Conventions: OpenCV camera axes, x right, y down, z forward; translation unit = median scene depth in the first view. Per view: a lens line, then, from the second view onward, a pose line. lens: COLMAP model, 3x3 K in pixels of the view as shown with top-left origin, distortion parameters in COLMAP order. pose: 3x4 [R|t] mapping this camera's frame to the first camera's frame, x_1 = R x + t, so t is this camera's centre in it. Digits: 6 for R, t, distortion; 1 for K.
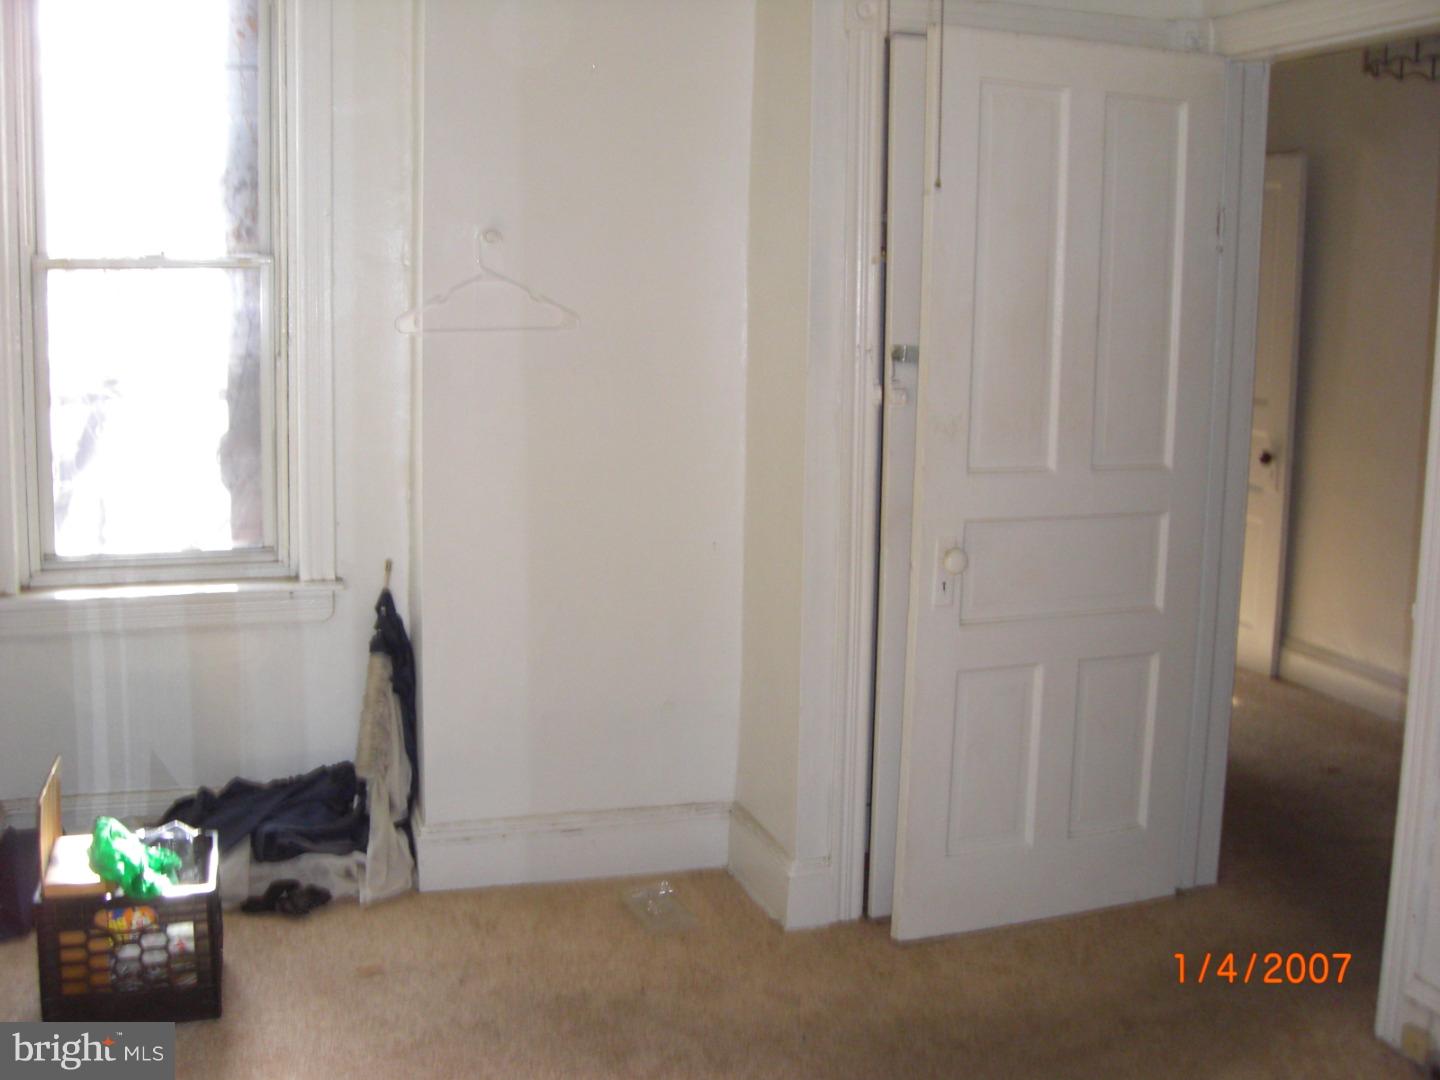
lens RADIAL K [[1606.1, 0, 720.0], [0, 1606.1, 540.1], [0, 0, 1]] dist [-0.139409, 0.000000]
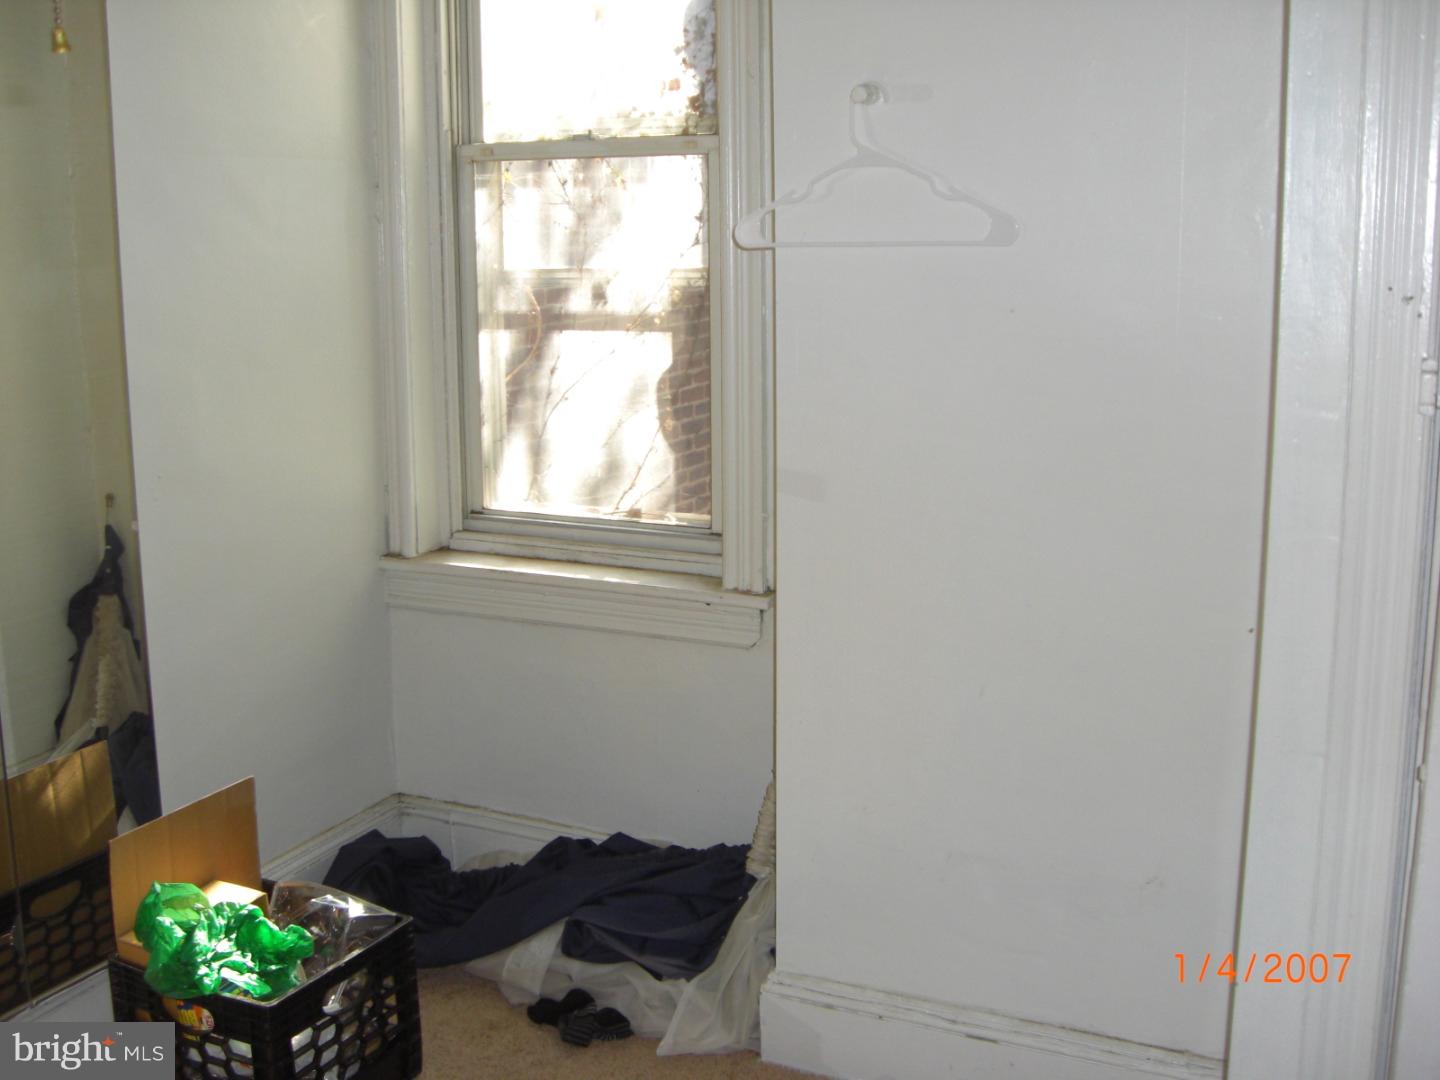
lens RADIAL K [[1606.1, 0, 719.6], [0, 1606.1, 541.3], [0, 0, 1]] dist [-0.139409, 0.000000]
pose [[0.708928, 0.131670, -0.692881, 0.251175], [-0.076487, 0.990978, 0.110059, -0.078564], [0.701121, -0.025027, 0.712603, 0.494244]]
